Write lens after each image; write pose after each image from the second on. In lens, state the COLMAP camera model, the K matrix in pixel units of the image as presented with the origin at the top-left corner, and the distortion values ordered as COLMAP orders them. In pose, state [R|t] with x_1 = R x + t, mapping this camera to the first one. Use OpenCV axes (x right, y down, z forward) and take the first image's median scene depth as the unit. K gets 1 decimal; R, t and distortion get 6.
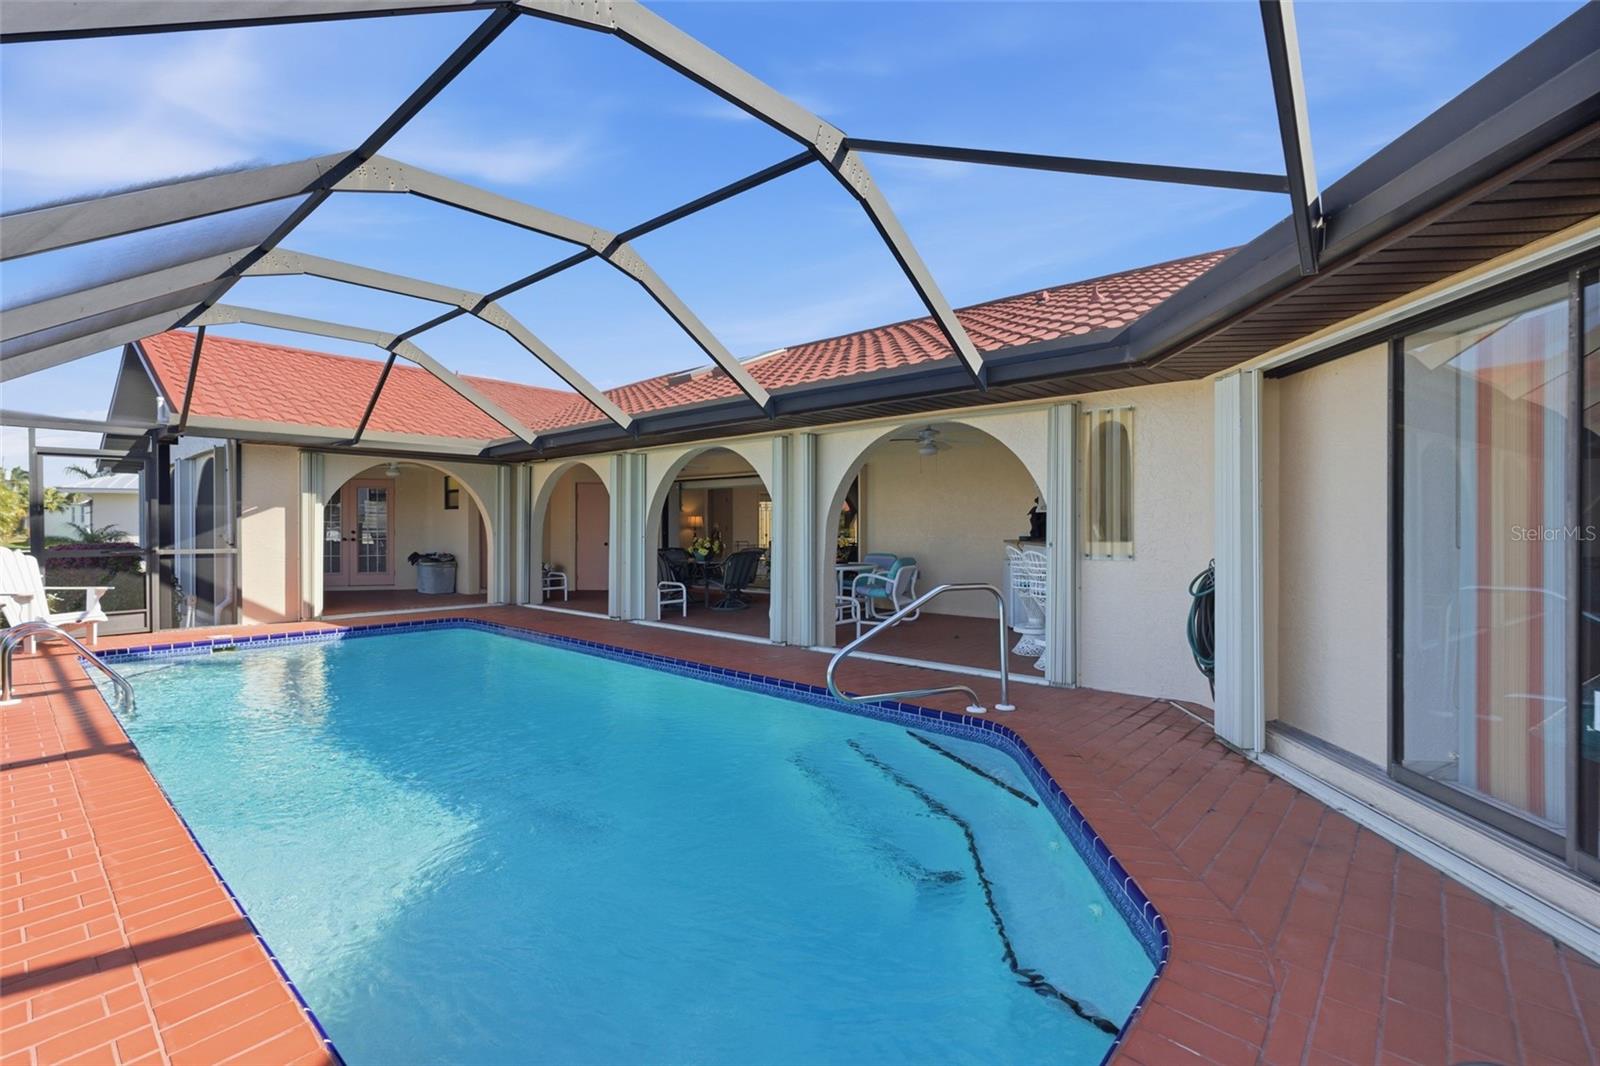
lens RADIAL K [[721.1, 0, 802.3], [0, 721.1, 523.0], [0, 0, 1]] dist [-0.003042, 0.003194]
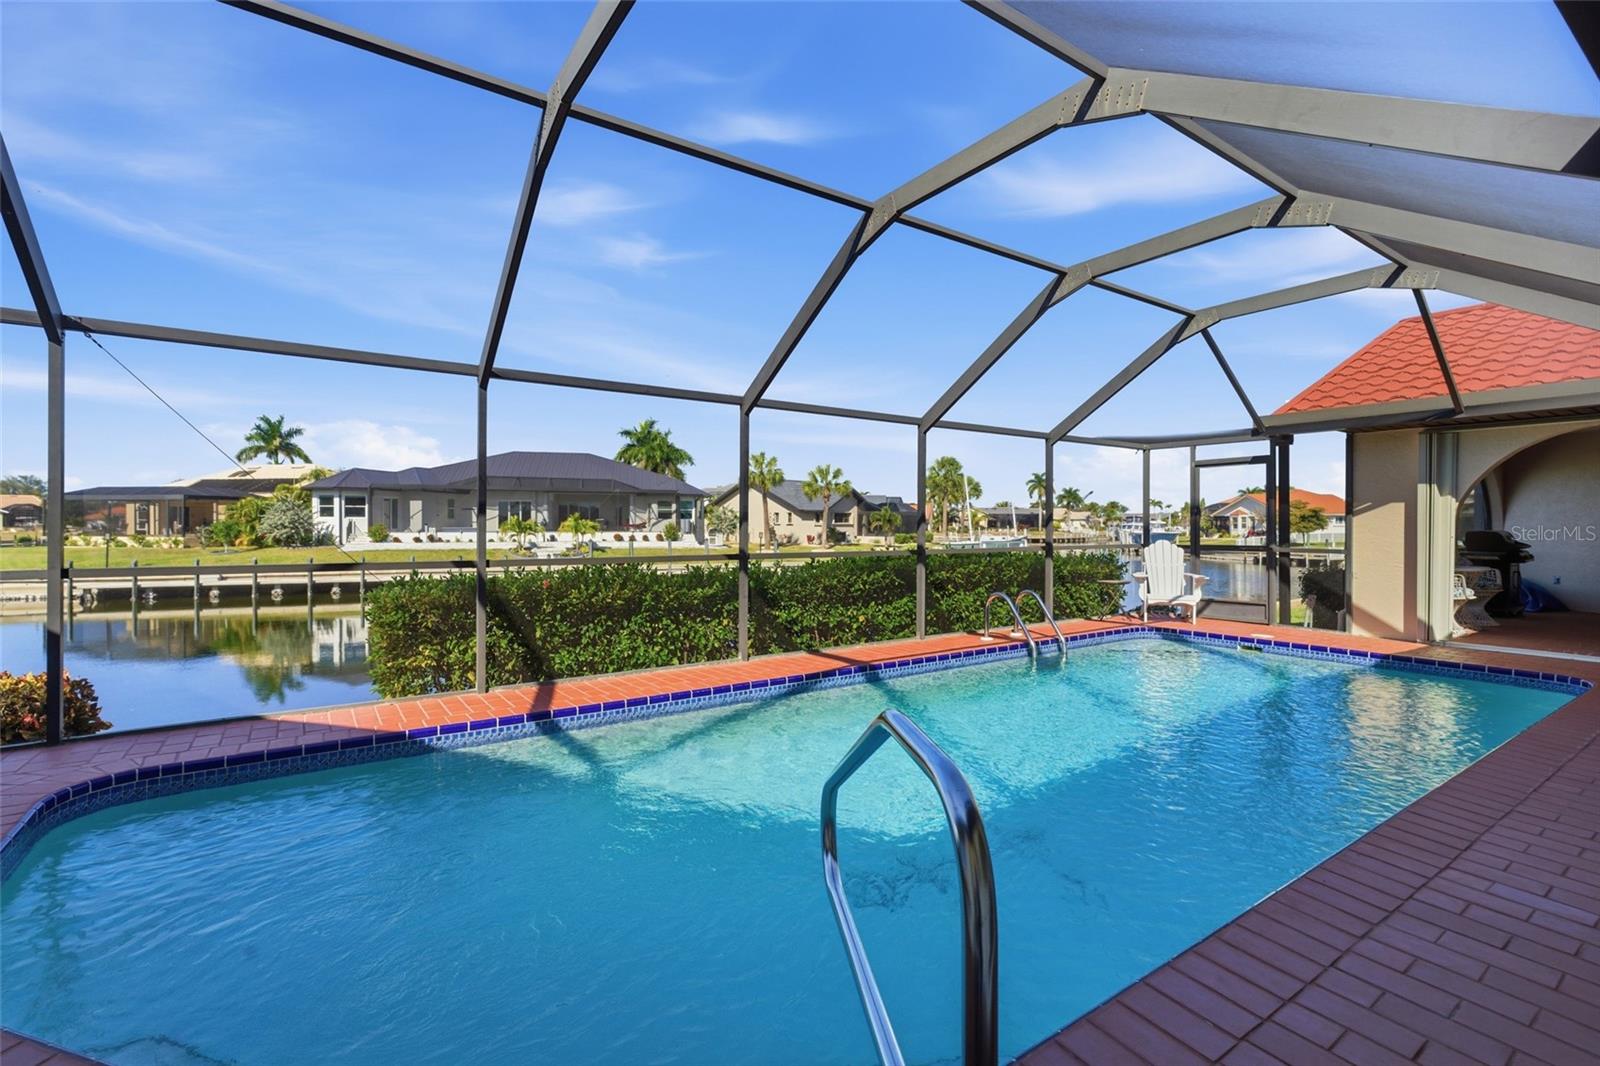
lens RADIAL K [[724.2, 0, 801.2], [0, 724.2, 535.9], [0, 0, 1]] dist [-0.003303, 0.000225]
pose [[-0.228293, 0.012926, -0.973507, 0.258808], [-0.002824, 0.999899, 0.013938, 0.007064], [0.973588, 0.005931, -0.228233, 0.525538]]
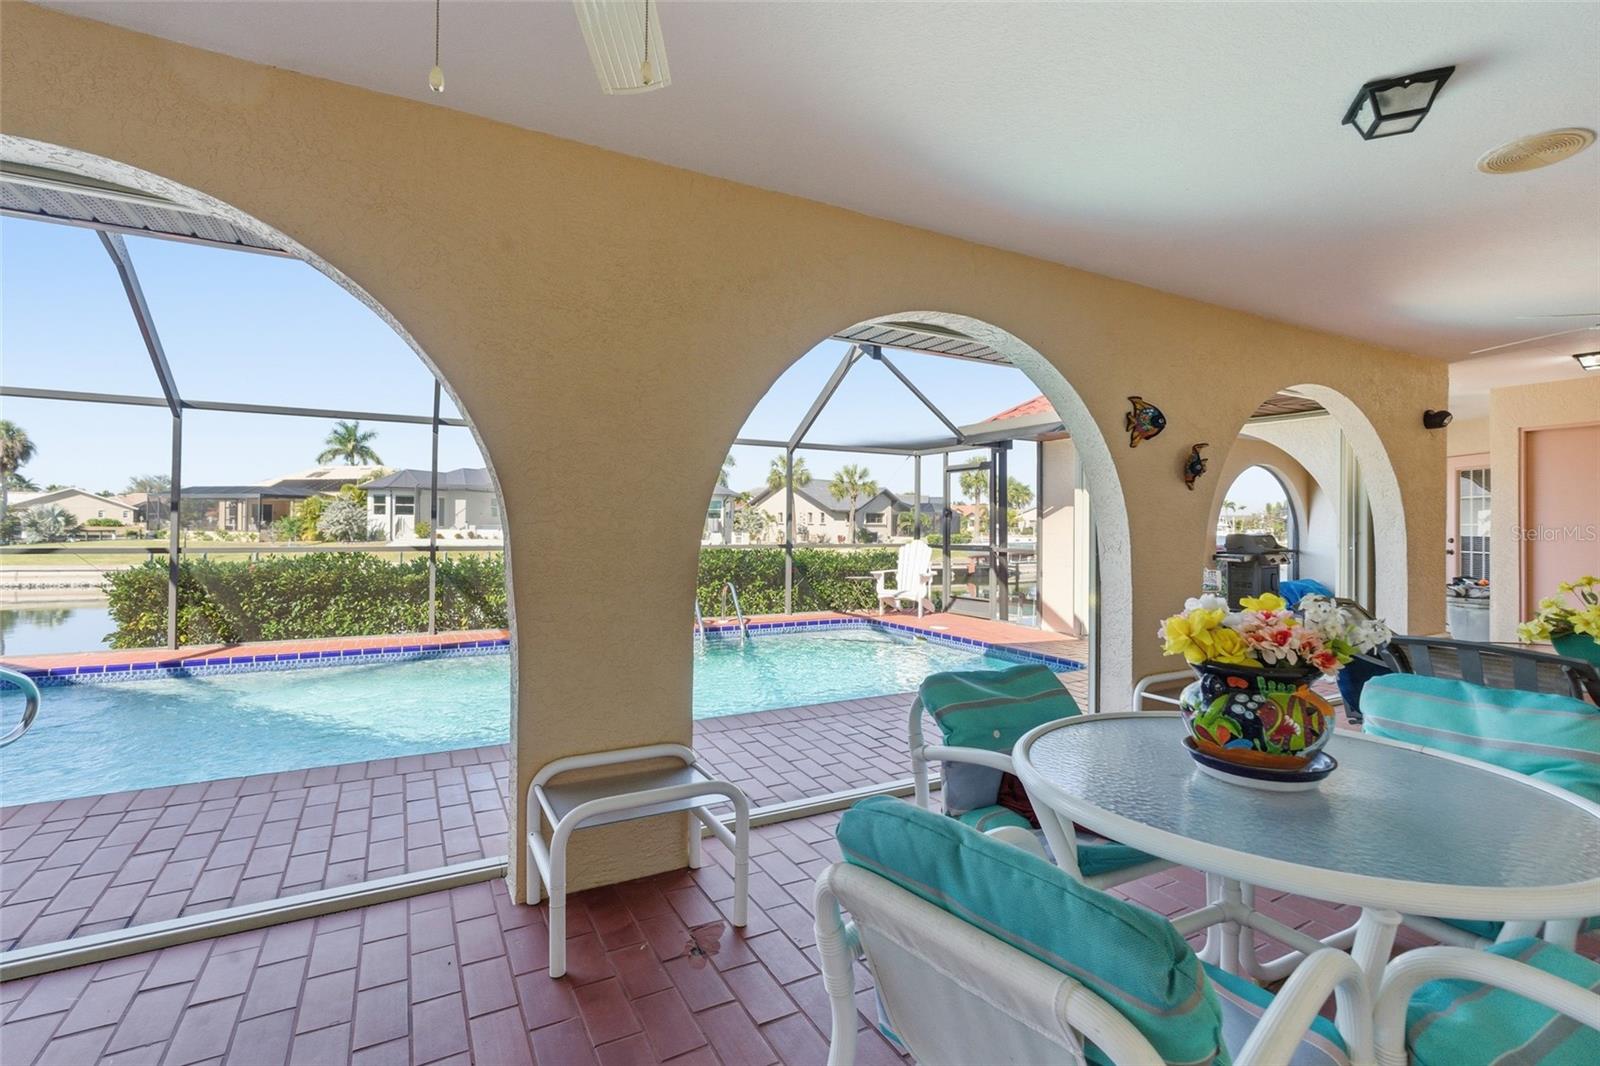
lens RADIAL K [[734.4, 0, 800.0], [0, 734.4, 533.0], [0, 0, 1]] dist [0.000750, 0.000801]
pose [[-0.336382, 0.006621, -0.941702, 0.256852], [-0.009579, 0.999899, 0.010452, 0.005240], [0.941677, 0.012536, -0.336284, 1.011334]]
